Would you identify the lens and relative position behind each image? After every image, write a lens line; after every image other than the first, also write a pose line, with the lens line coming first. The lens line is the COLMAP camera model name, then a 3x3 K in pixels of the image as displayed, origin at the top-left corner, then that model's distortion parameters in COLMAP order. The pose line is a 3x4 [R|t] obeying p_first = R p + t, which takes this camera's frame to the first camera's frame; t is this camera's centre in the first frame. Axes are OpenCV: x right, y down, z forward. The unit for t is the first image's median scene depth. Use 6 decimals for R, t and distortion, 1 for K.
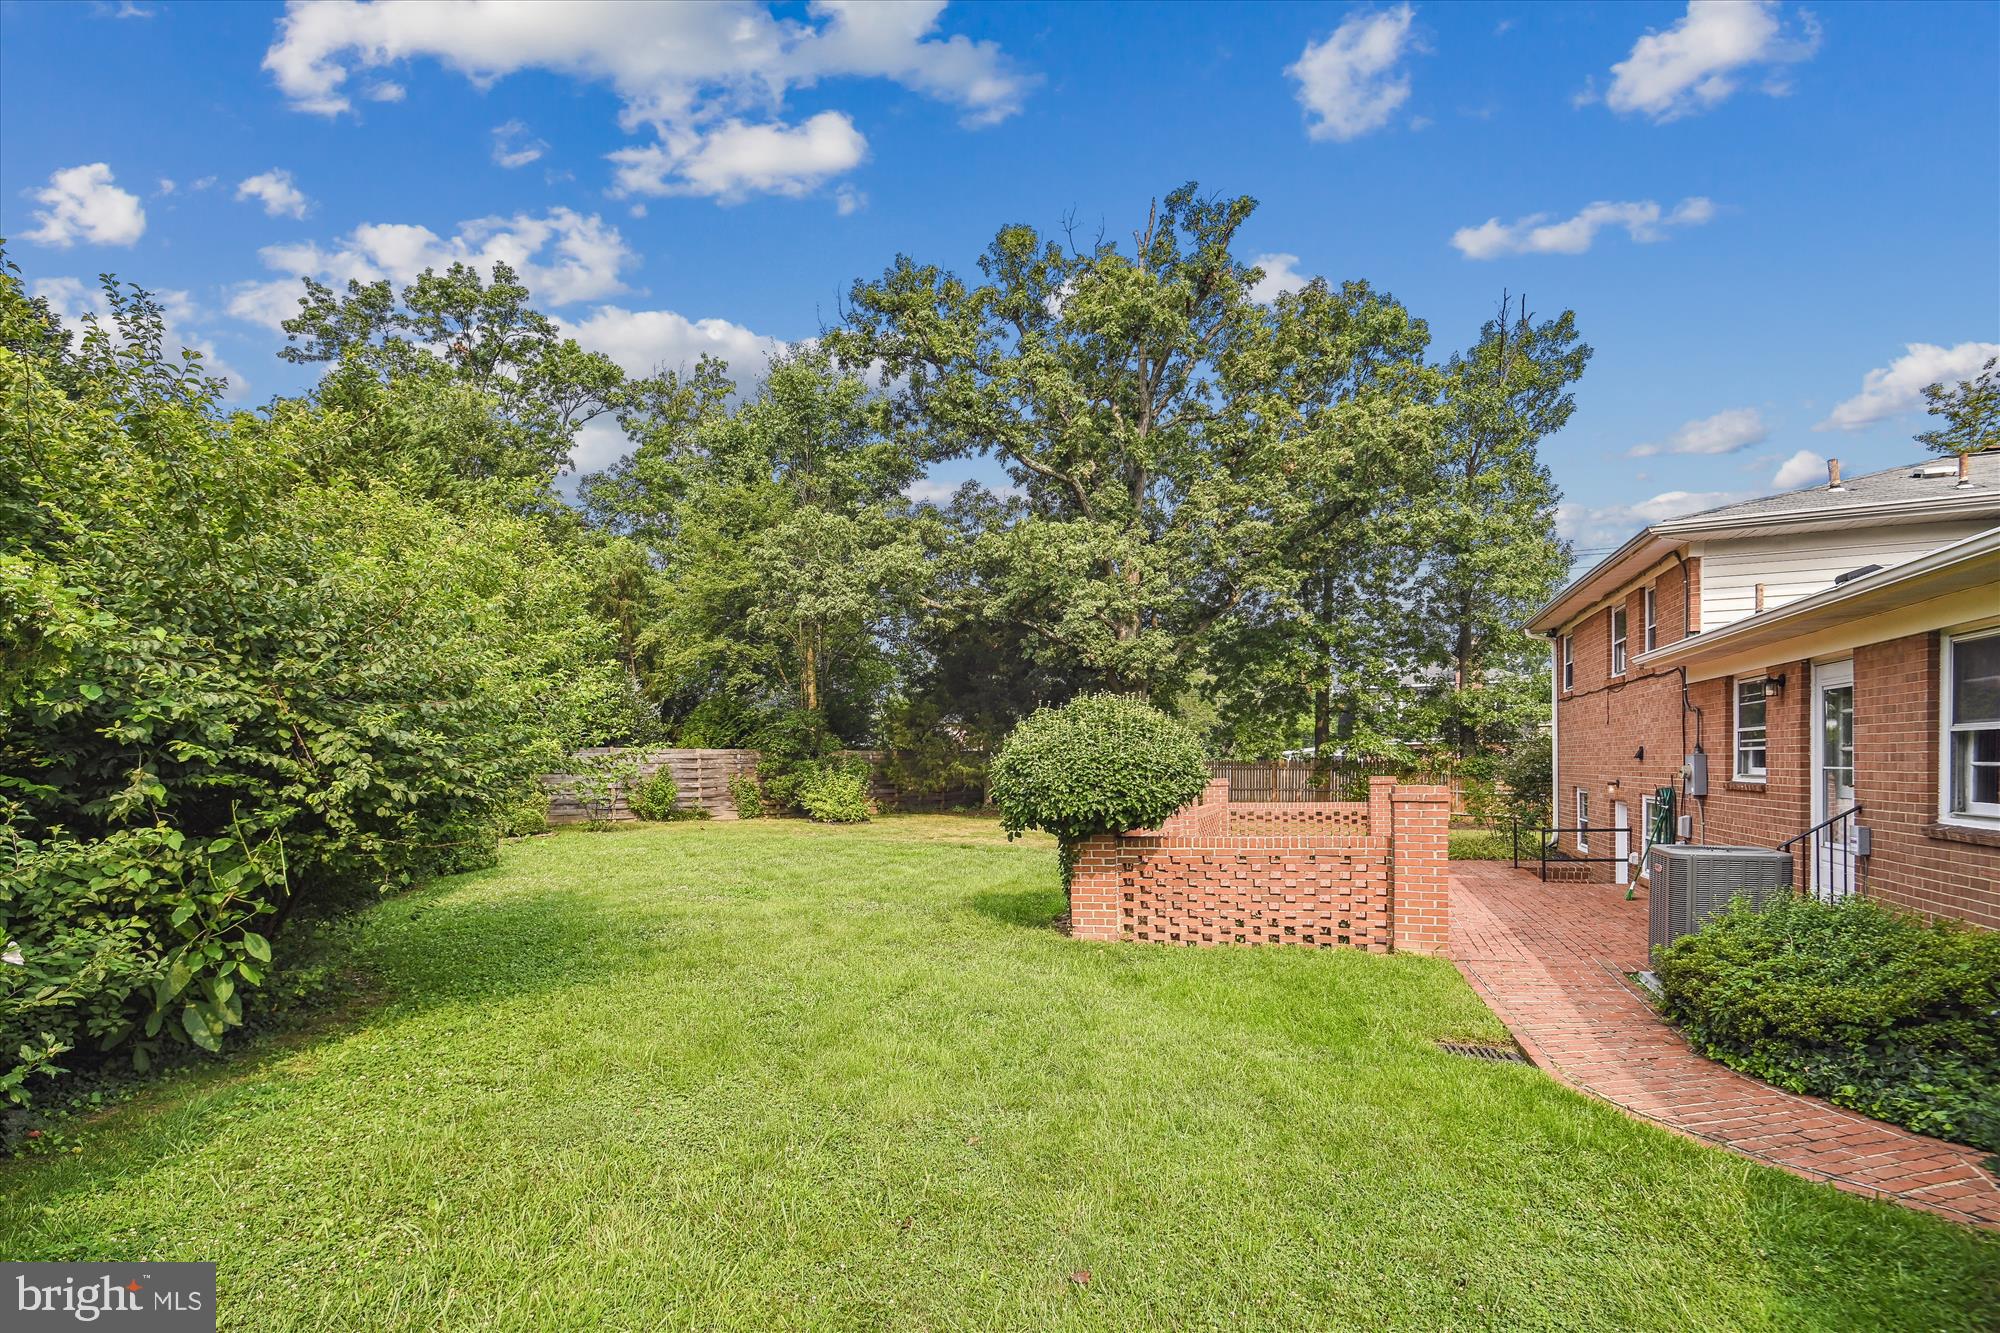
lens RADIAL K [[970.7, 0, 995.0], [0, 970.7, 732.1], [0, 0, 1]] dist [0.013081, -0.000132]
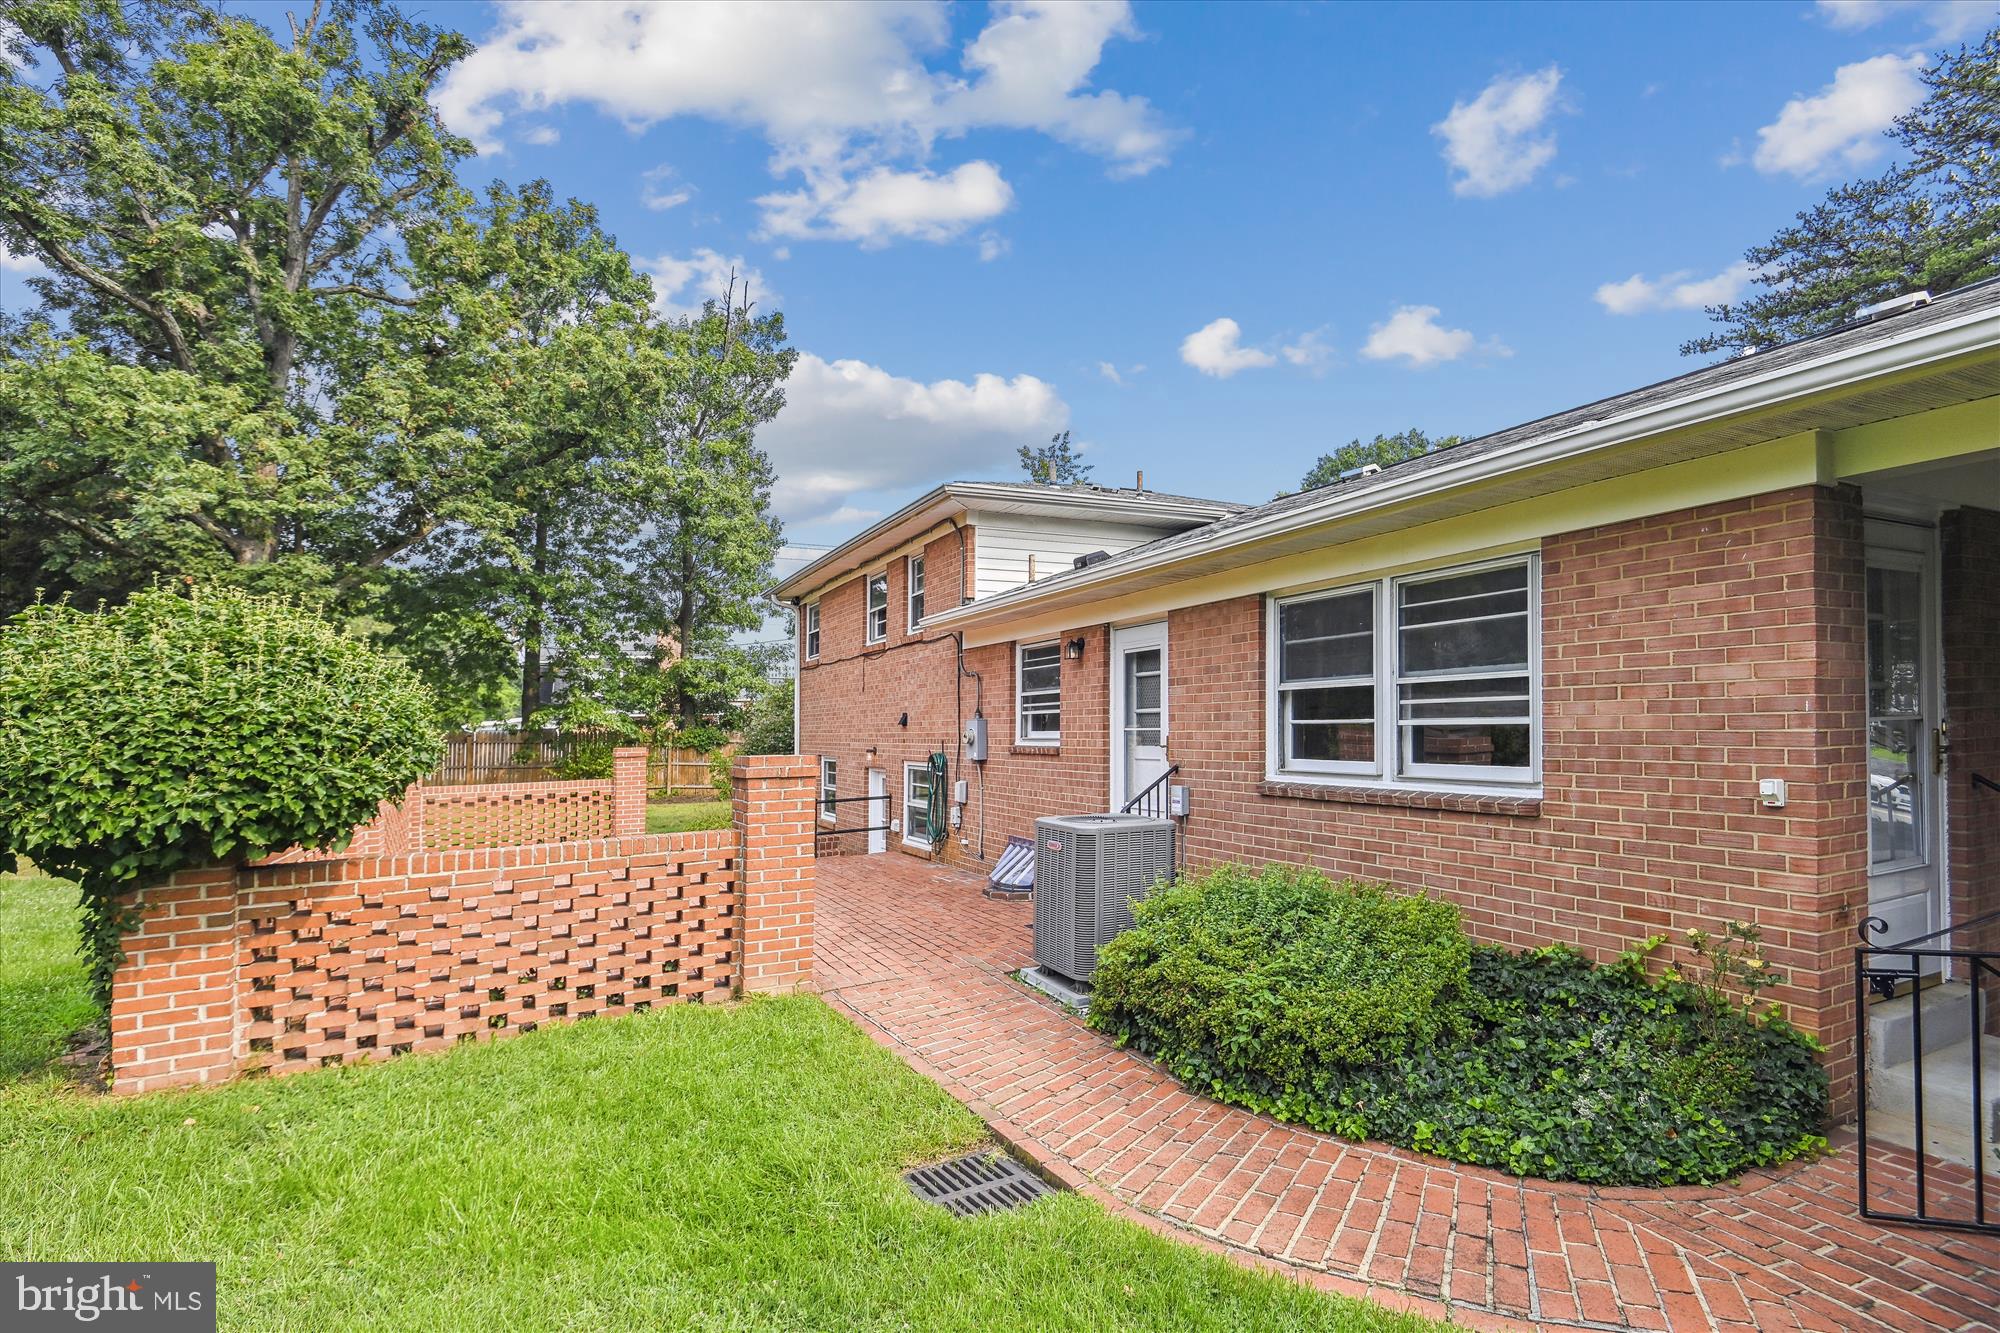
lens RADIAL K [[946.7, 0, 997.0], [0, 946.7, 687.2], [0, 0, 1]] dist [0.008003, -0.005805]
pose [[0.690970, 0.031847, 0.722181, 0.034309], [-0.016429, 0.999463, -0.028356, 0.018290], [-0.722696, 0.007729, 0.691122, 0.336108]]
